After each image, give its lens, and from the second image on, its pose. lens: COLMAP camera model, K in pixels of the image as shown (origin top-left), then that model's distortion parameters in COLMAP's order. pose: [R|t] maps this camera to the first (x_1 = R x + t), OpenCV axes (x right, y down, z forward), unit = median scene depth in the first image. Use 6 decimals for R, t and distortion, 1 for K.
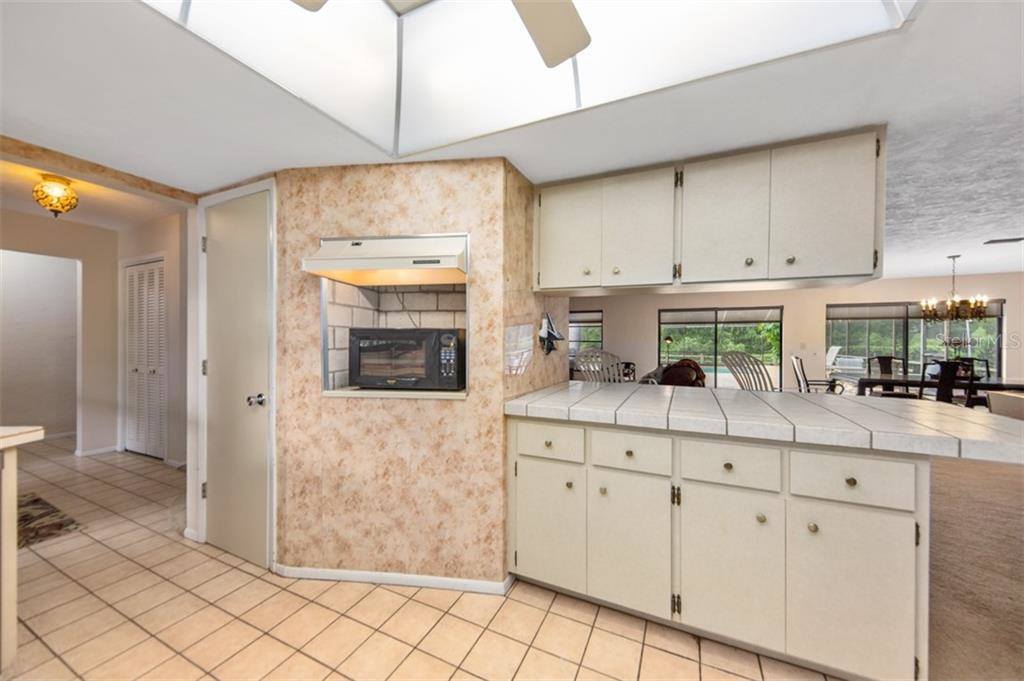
lens RADIAL K [[363.3, 0, 510.5], [0, 363.3, 342.8], [0, 0, 1]] dist [-0.001149, 0.000050]
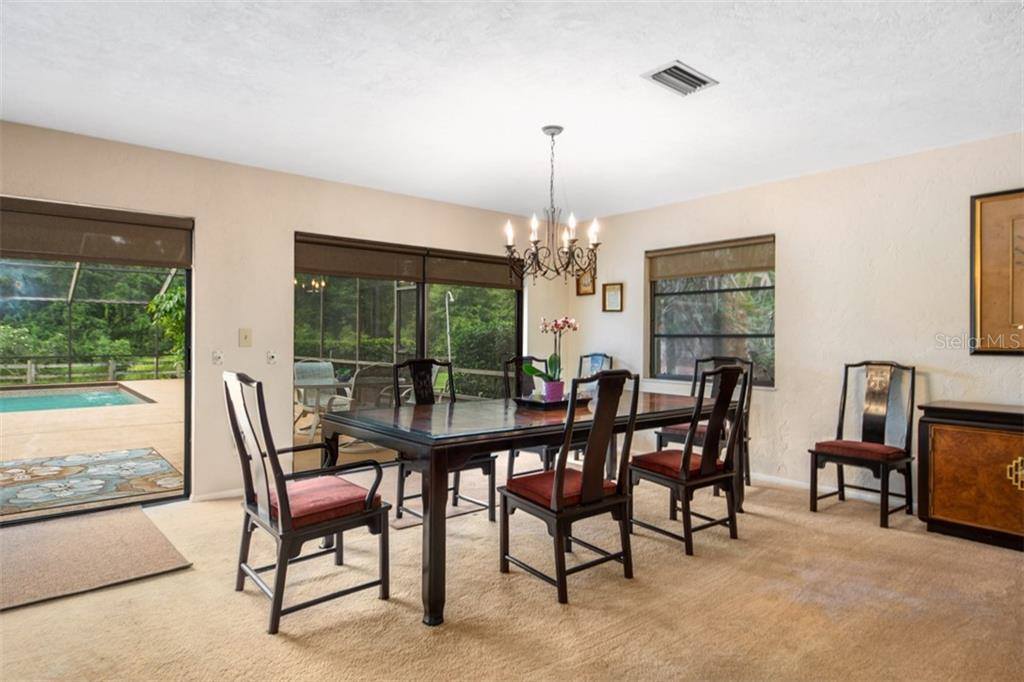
lens RADIAL K [[586.0, 0, 533.2], [0, 586.0, 341.0], [0, 0, 1]] dist [0.011339, -0.000365]
pose [[0.392073, -0.005716, 0.919916, 0.373230], [0.001713, 0.999983, 0.005483, 0.010034], [-0.919933, -0.000574, 0.392076, 0.497437]]
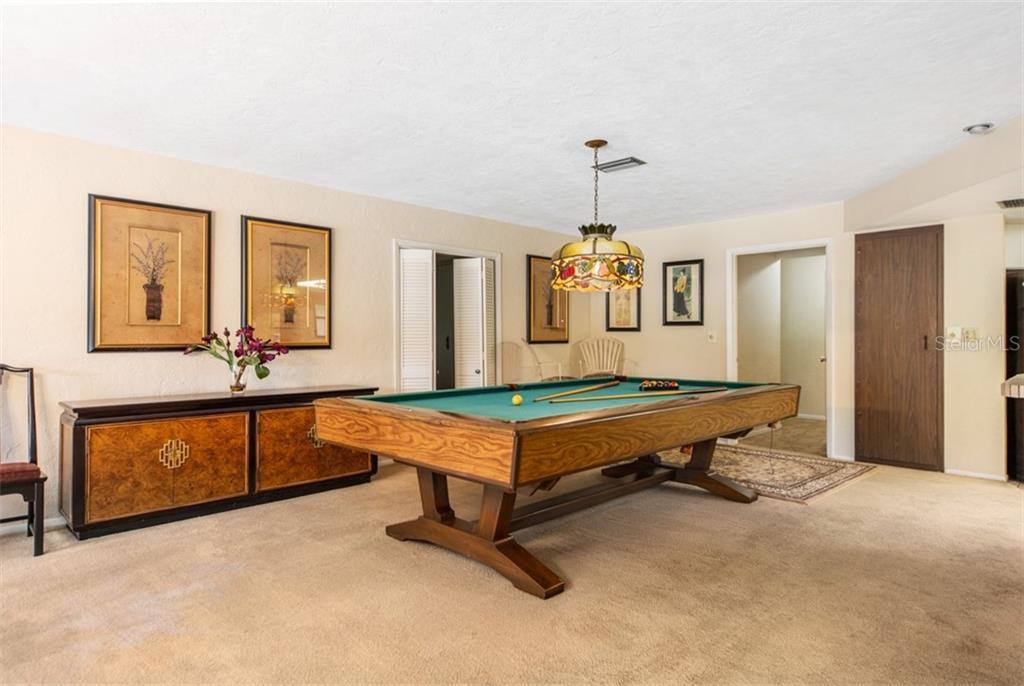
lens RADIAL K [[586.0, 0, 517.6], [0, 586.0, 337.7], [0, 0, 1]] dist [0.011339, -0.000365]
pose [[-0.943493, -0.003075, 0.331377, 0.472783], [-0.002116, 0.999992, 0.003255, 0.010165], [-0.331385, 0.002370, -0.943493, 0.707267]]
